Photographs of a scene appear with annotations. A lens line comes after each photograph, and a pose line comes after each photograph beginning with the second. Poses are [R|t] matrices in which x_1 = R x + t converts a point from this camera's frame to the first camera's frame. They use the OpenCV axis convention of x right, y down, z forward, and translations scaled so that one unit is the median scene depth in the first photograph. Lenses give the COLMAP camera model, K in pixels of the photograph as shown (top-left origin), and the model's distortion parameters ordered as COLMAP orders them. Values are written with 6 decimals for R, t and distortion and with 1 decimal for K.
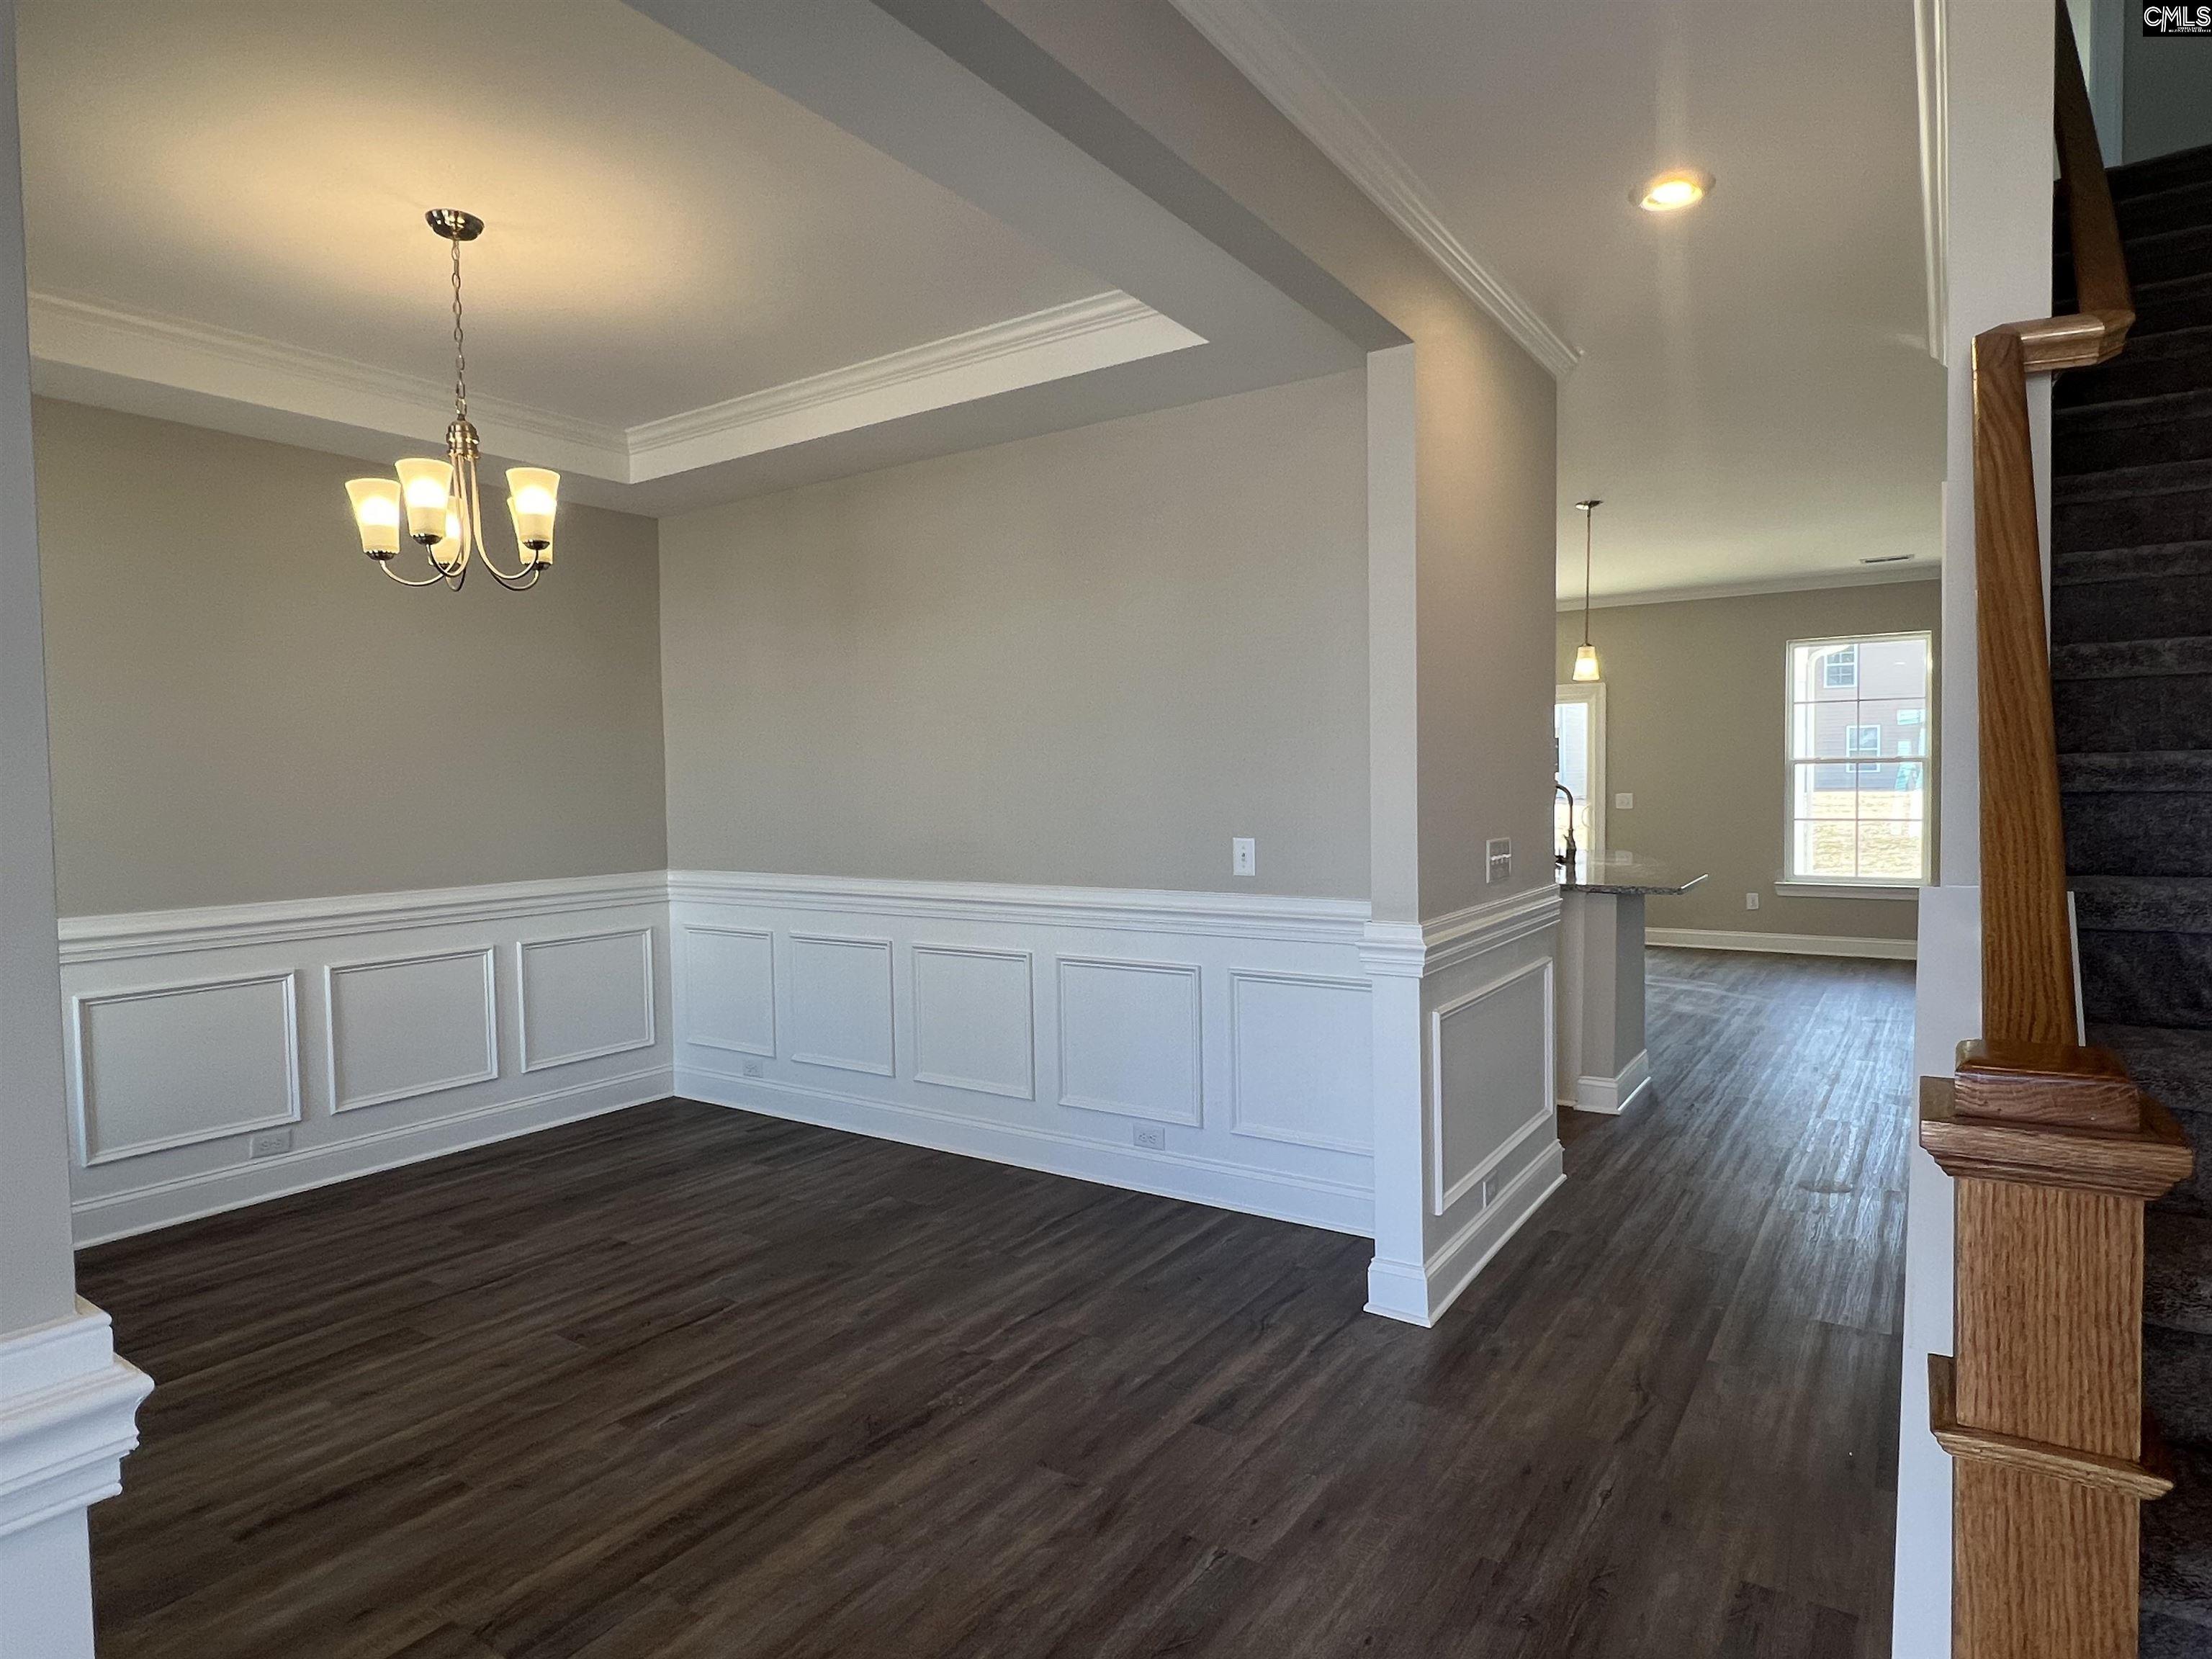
lens RADIAL K [[1249.1, 0, 1093.0], [0, 1249.1, 822.6], [0, 0, 1]] dist [-0.000067, -0.000878]
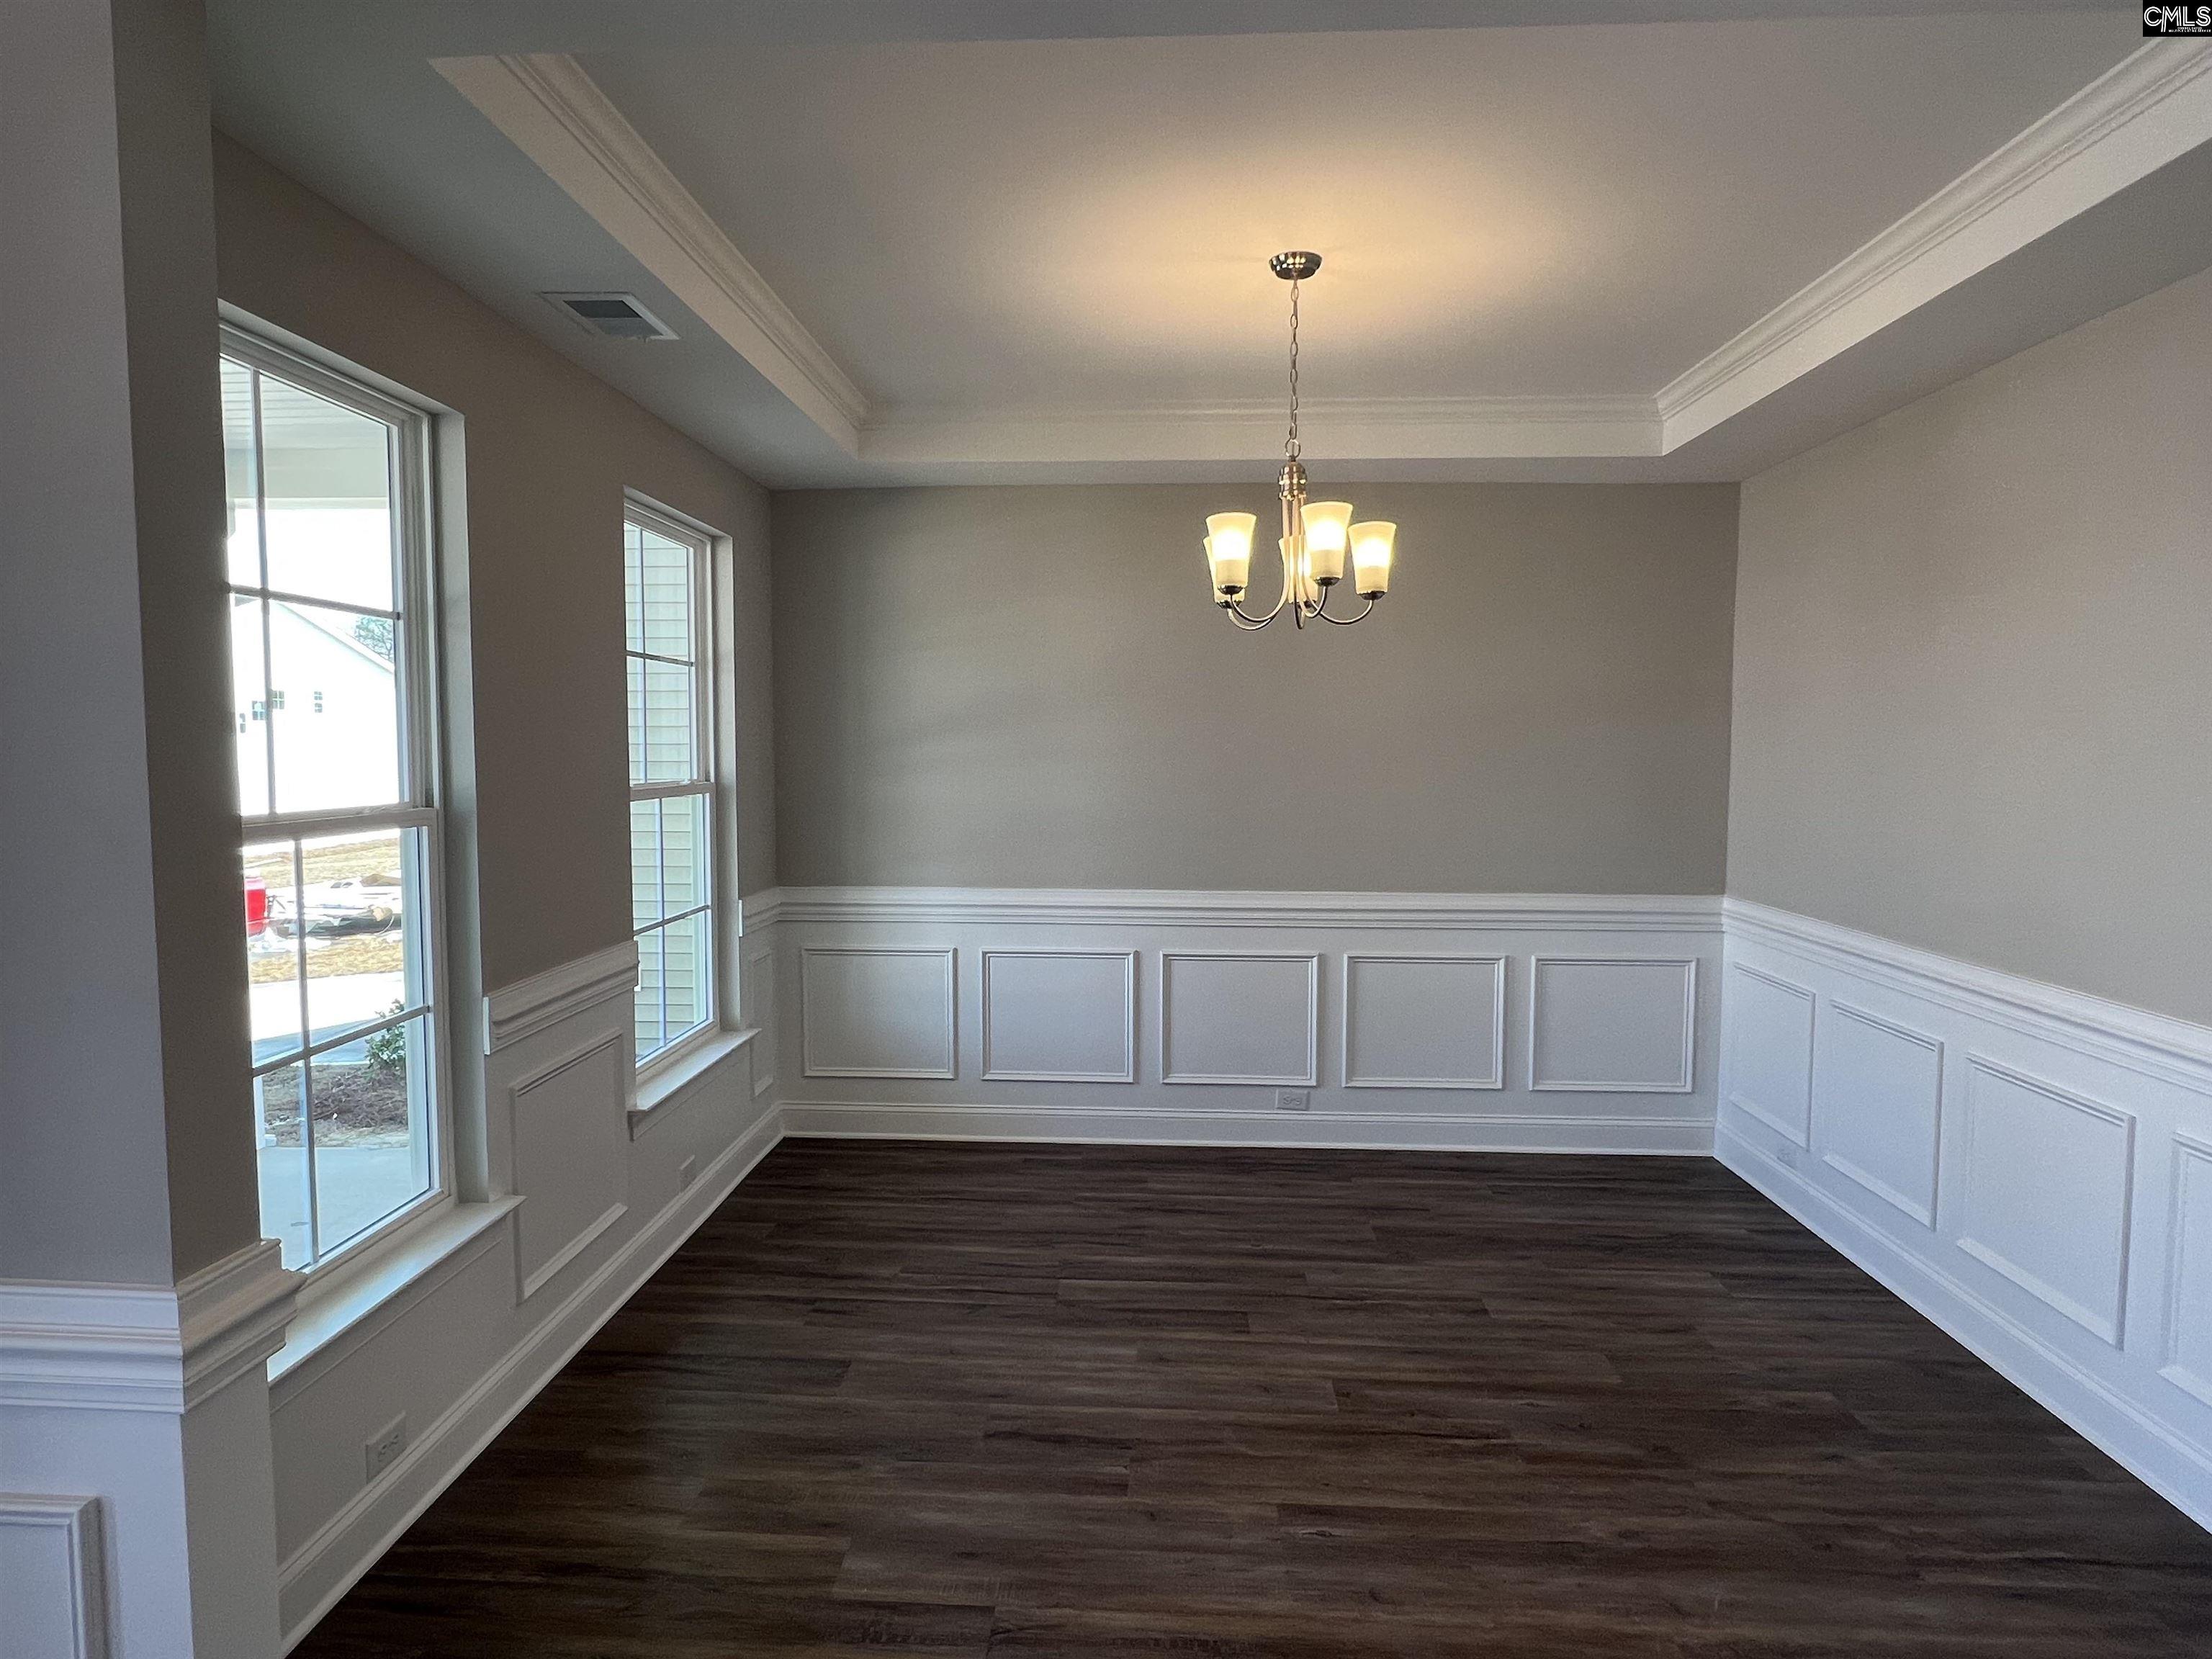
lens RADIAL K [[1249.1, 0, 1093.0], [0, 1249.1, 822.6], [0, 0, 1]] dist [-0.000067, -0.000878]
pose [[0.520770, 0.075391, -0.850362, 0.228288], [-0.041223, 0.997152, 0.063160, -0.069826], [0.852701, 0.002162, 0.522394, 0.265110]]
